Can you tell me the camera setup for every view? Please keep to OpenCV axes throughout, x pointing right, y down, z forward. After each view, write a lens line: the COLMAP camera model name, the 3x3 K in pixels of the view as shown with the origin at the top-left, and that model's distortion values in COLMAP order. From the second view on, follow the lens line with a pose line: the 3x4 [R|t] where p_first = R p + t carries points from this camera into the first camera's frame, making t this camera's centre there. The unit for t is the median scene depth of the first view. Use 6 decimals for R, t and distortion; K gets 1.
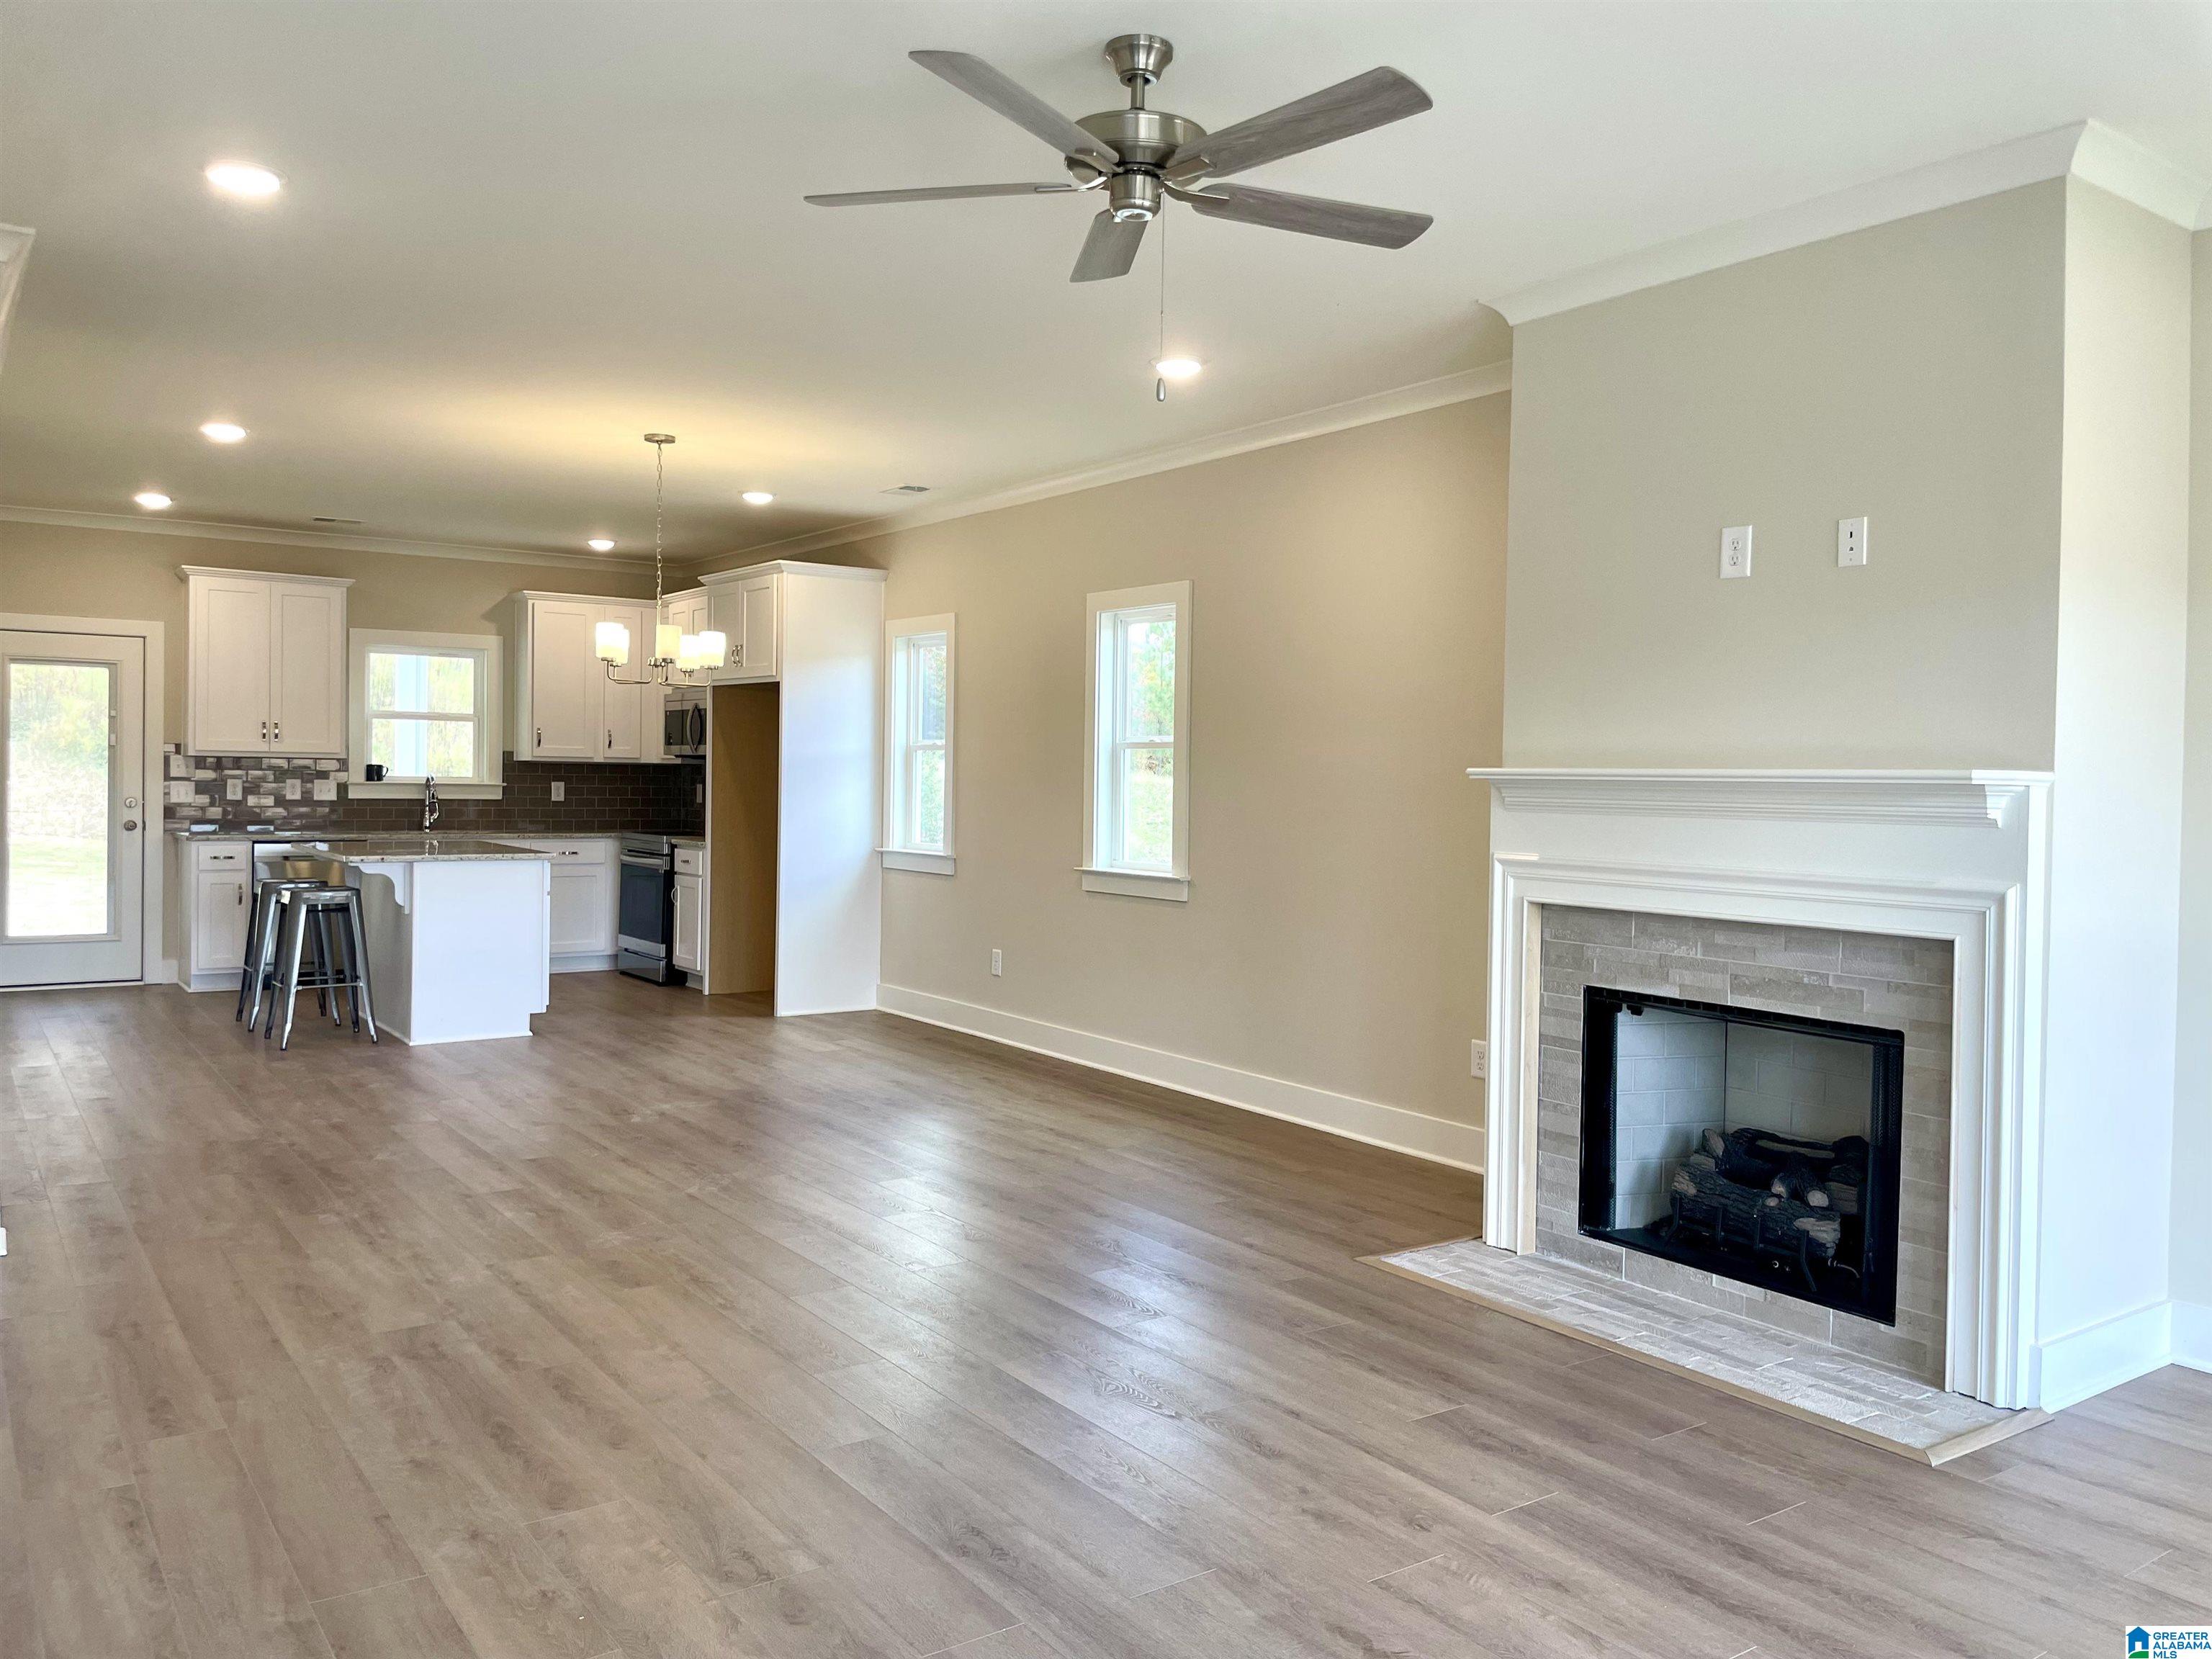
lens RADIAL K [[1678.1, 0, 1125.6], [0, 1678.1, 816.8], [0, 0, 1]] dist [0.075546, -0.103995]
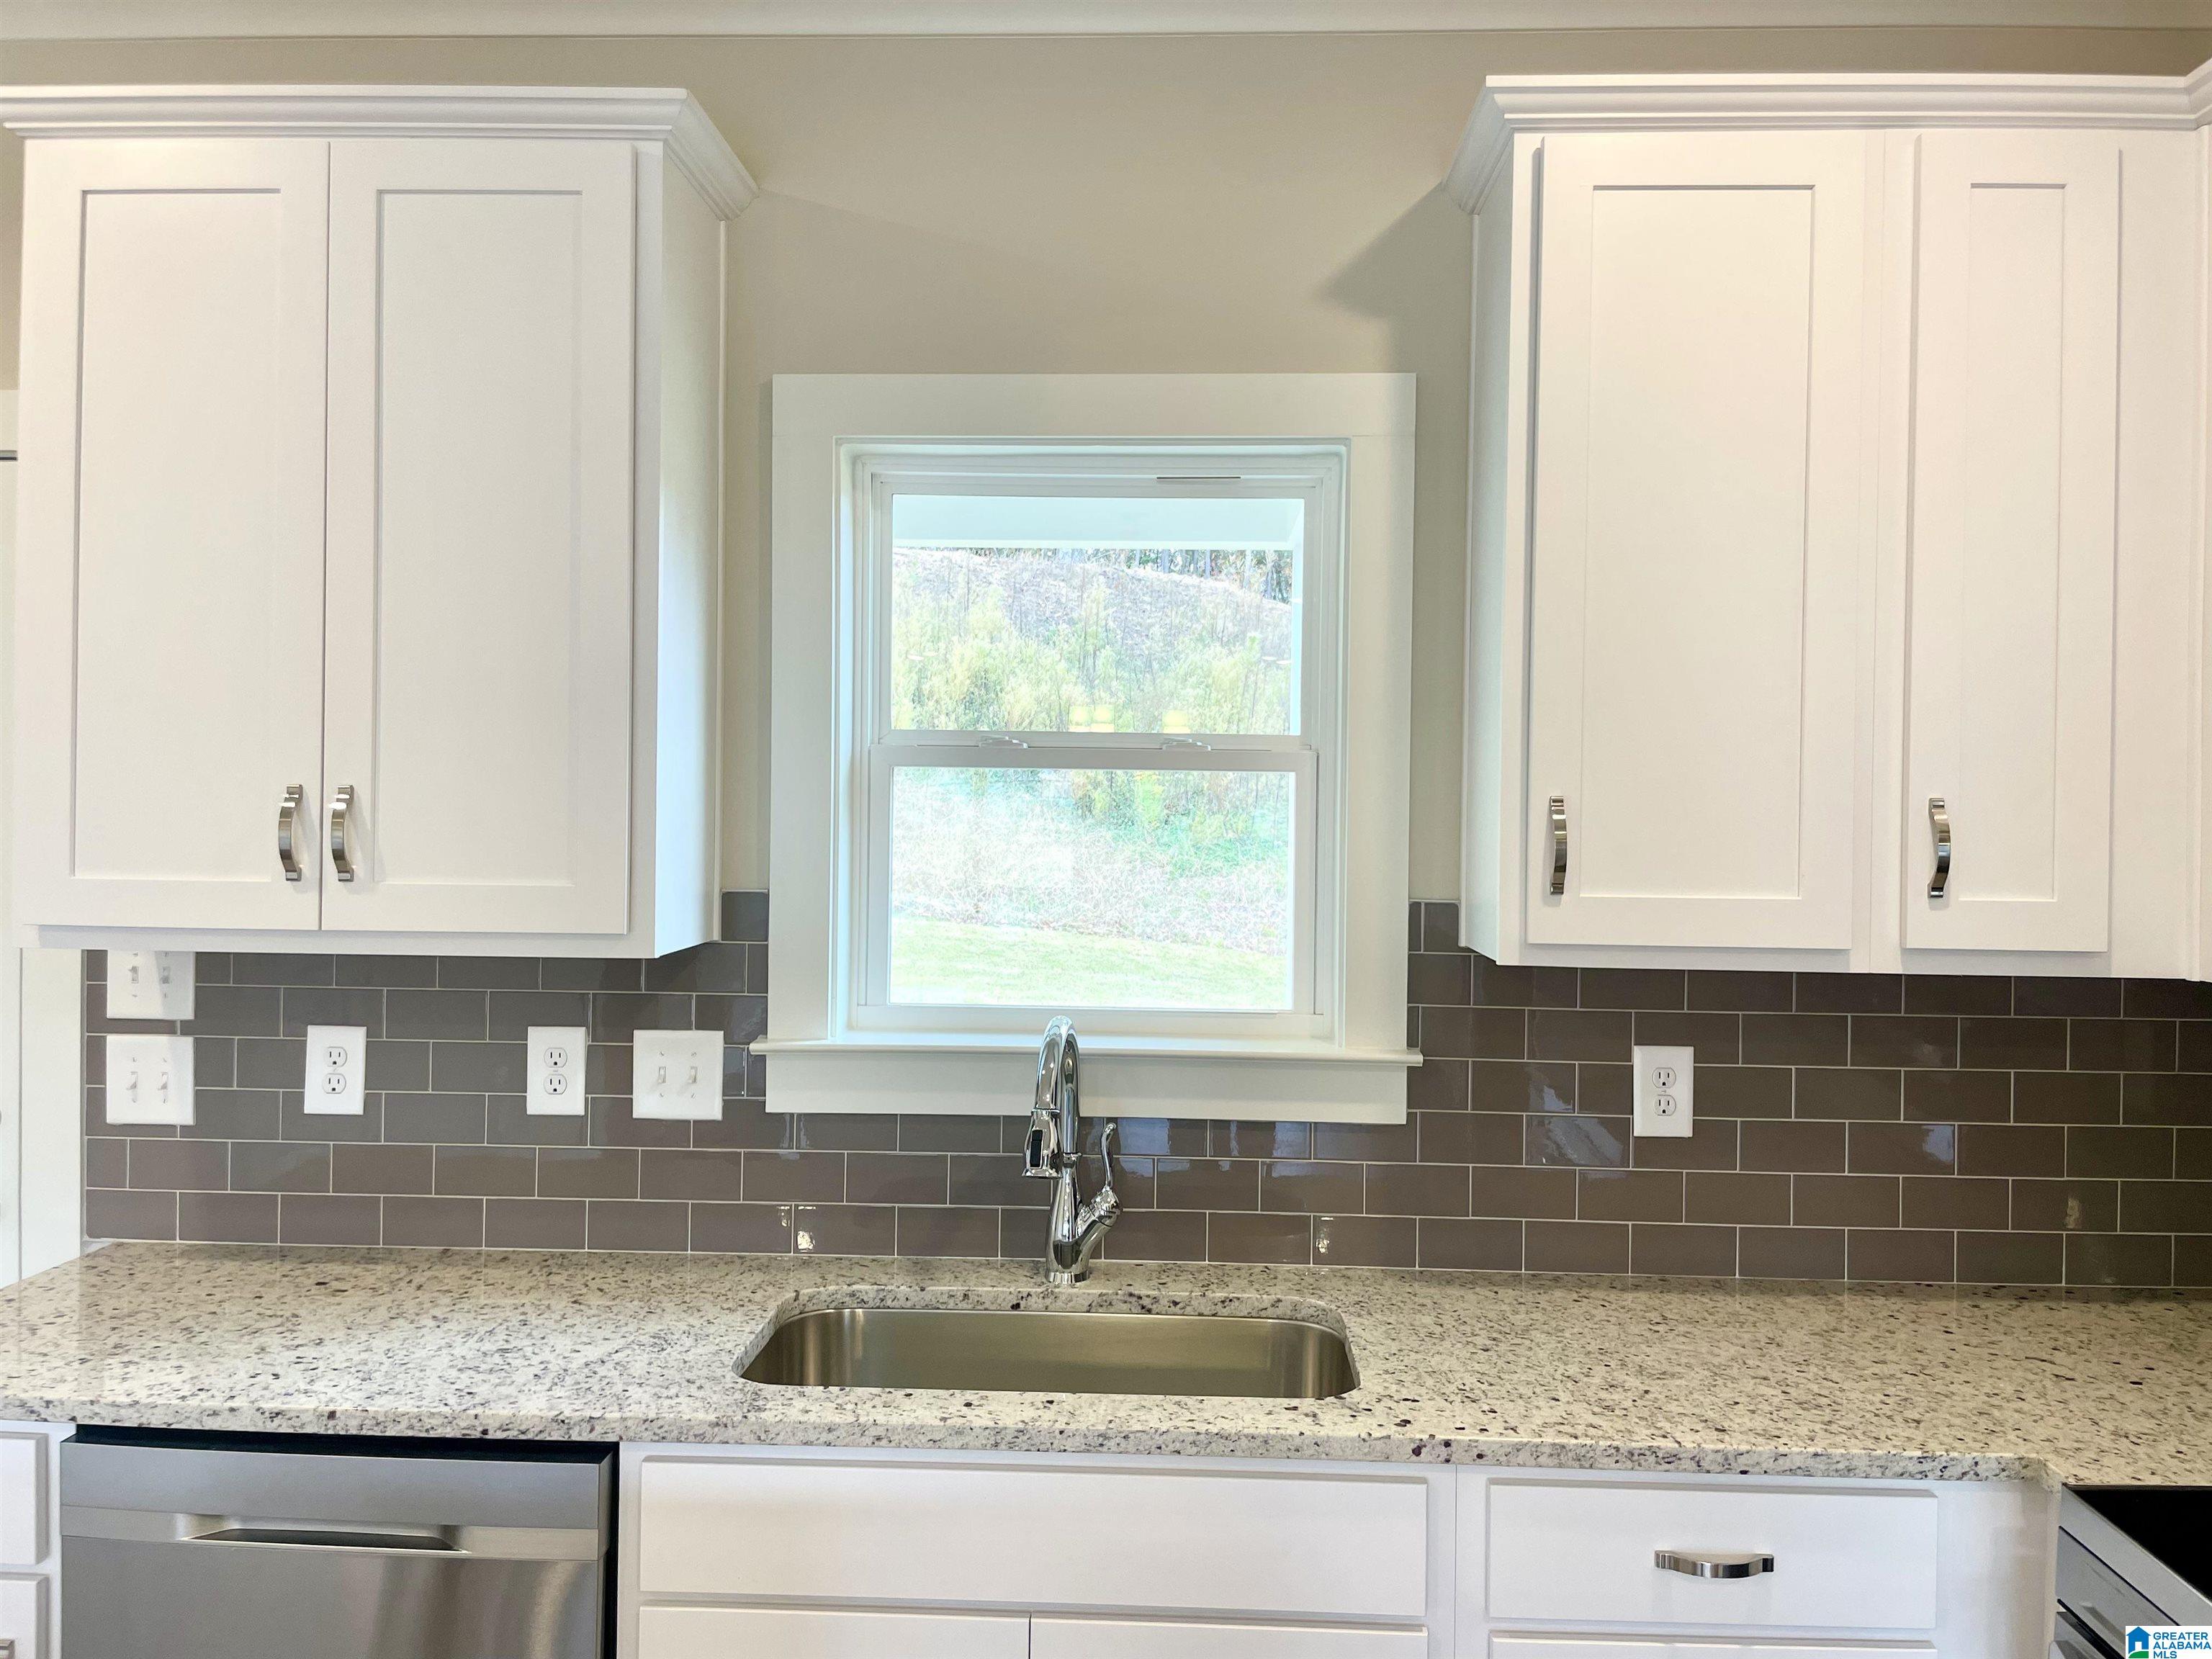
lens RADIAL K [[1678.1, 0, 1124.6], [0, 1678.1, 810.1], [0, 0, 1]] dist [0.075546, -0.103995]
pose [[0.791080, -0.002783, -0.611706, -0.578546], [-0.012913, 0.999691, -0.021247, -0.099773], [0.611576, 0.024707, 0.790800, 1.760762]]
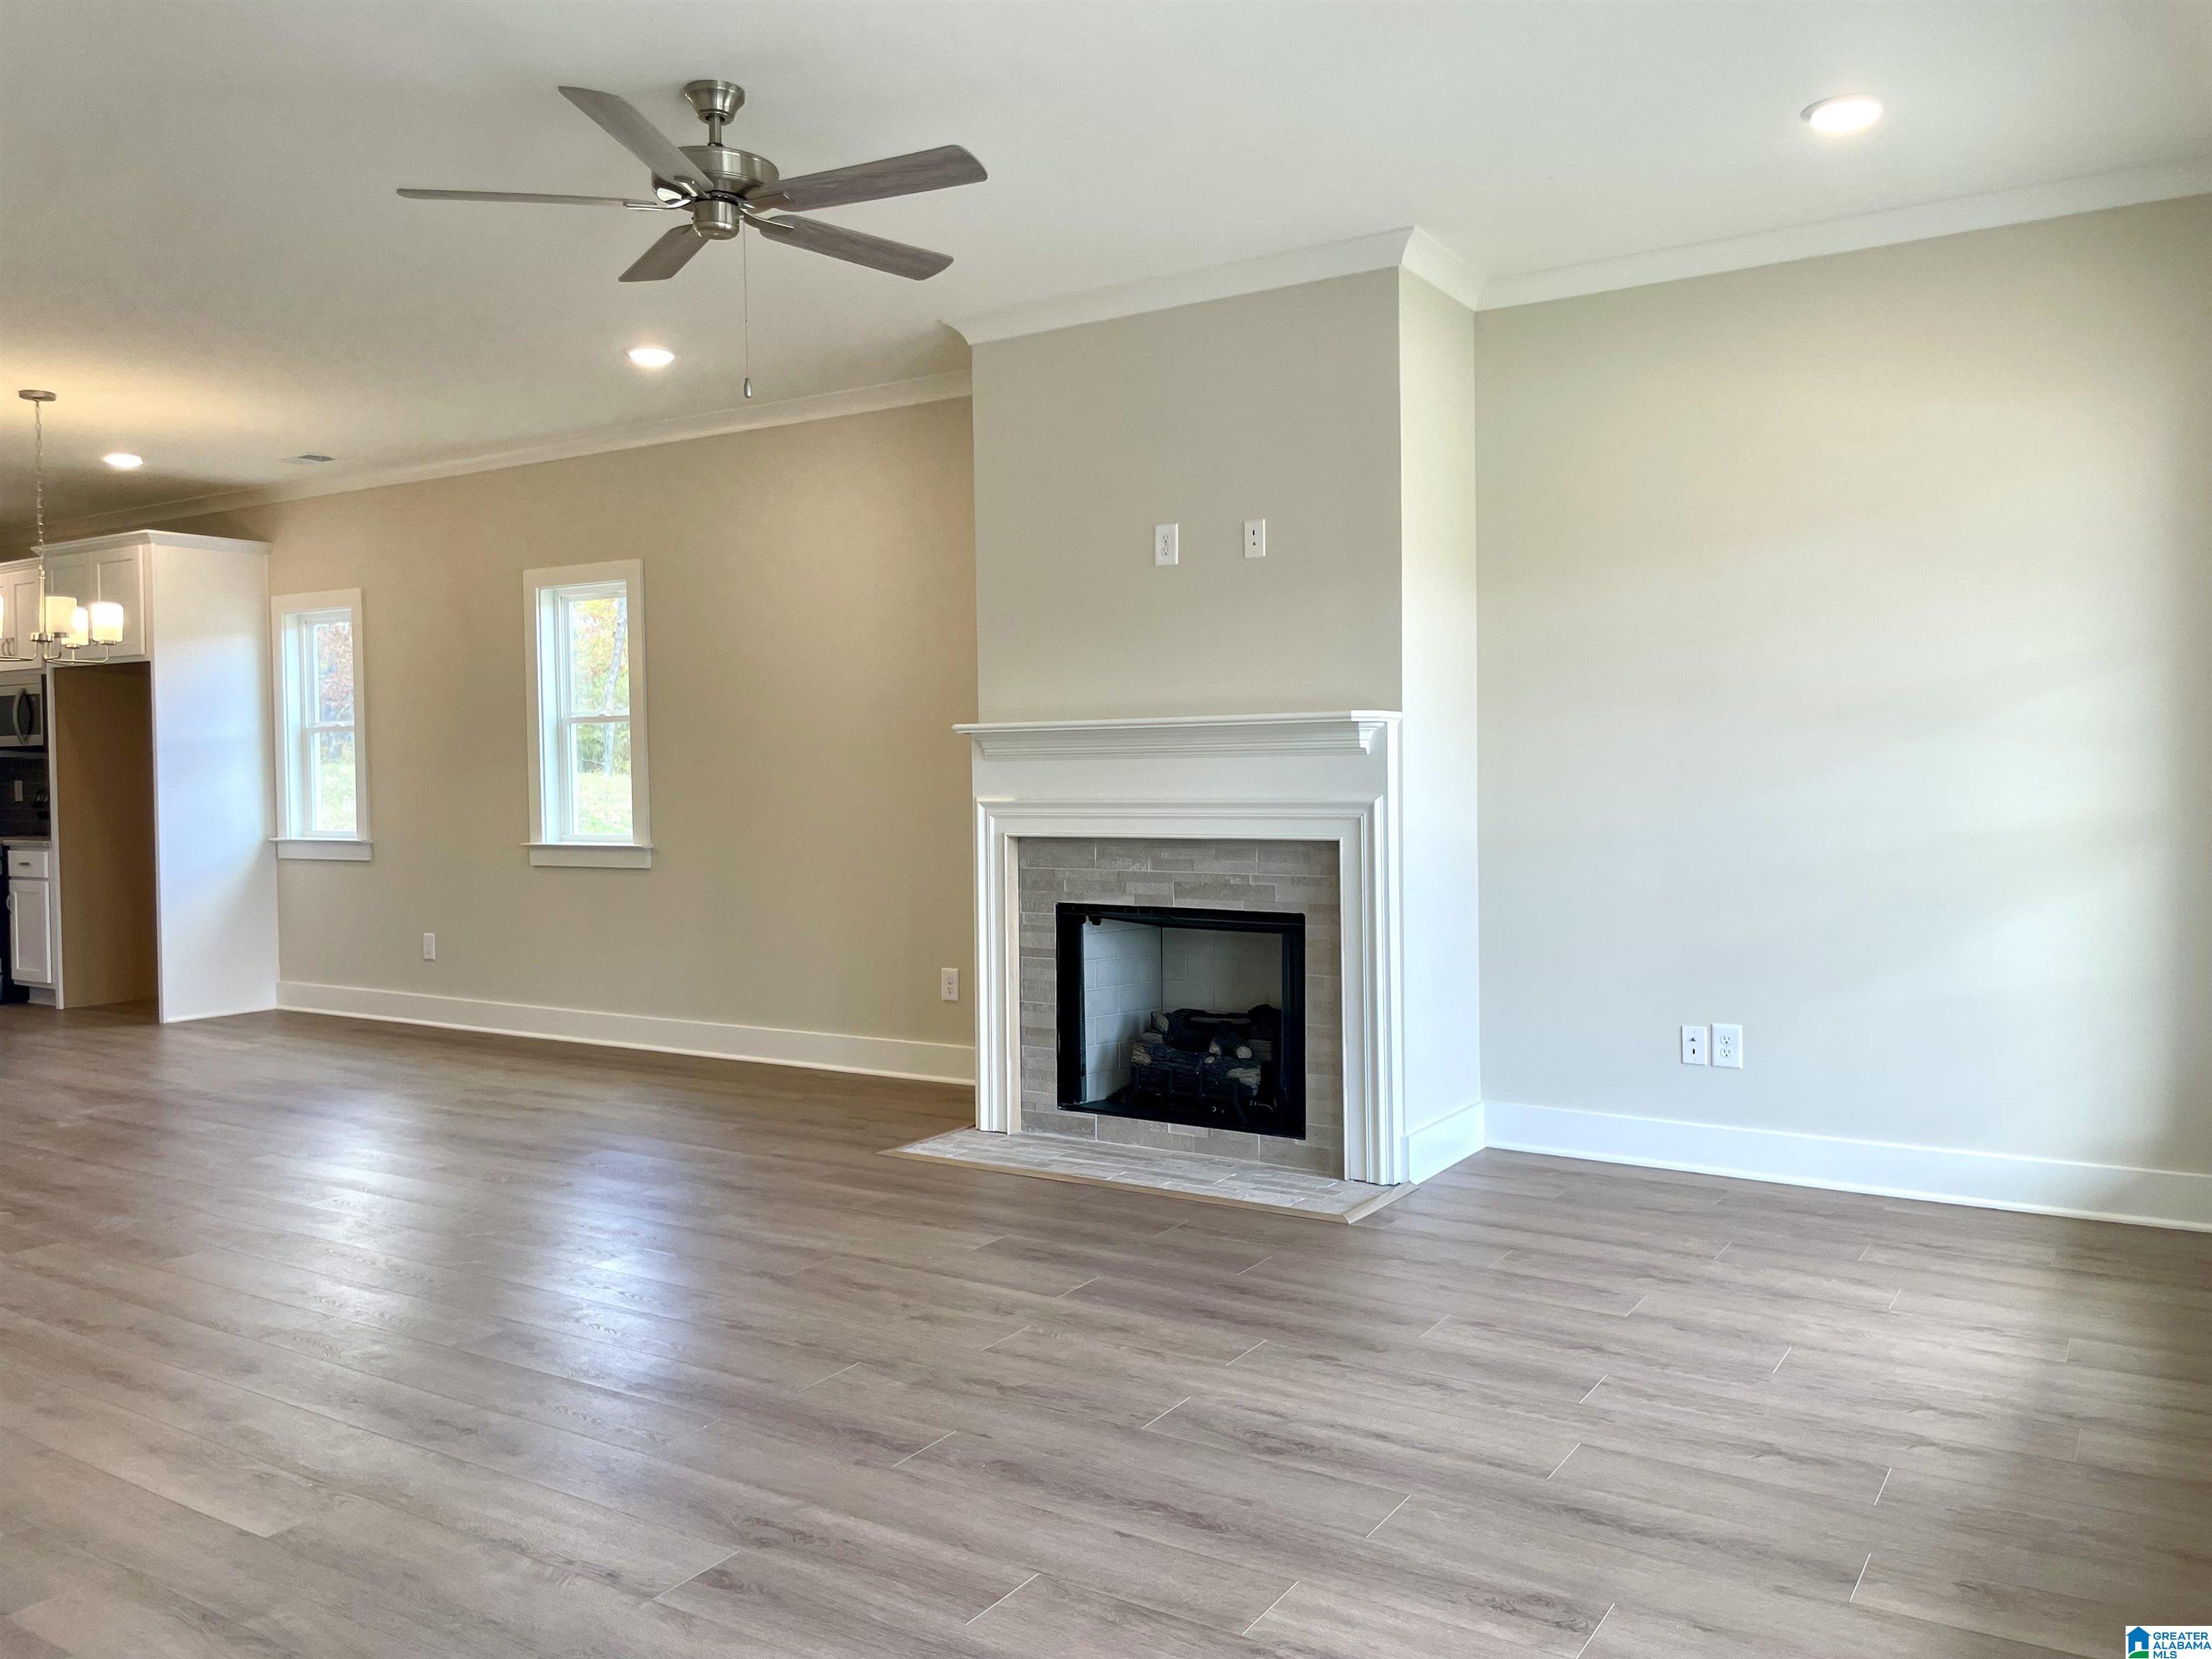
lens RADIAL K [[1678.1, 0, 1111.9], [0, 1678.1, 829.0], [0, 0, 1]] dist [0.075546, -0.103995]
pose [[0.926798, -0.040859, 0.373331, -0.122102], [0.036364, 0.999156, 0.019078, 0.023292], [-0.373796, -0.004105, 0.927502, -0.111299]]
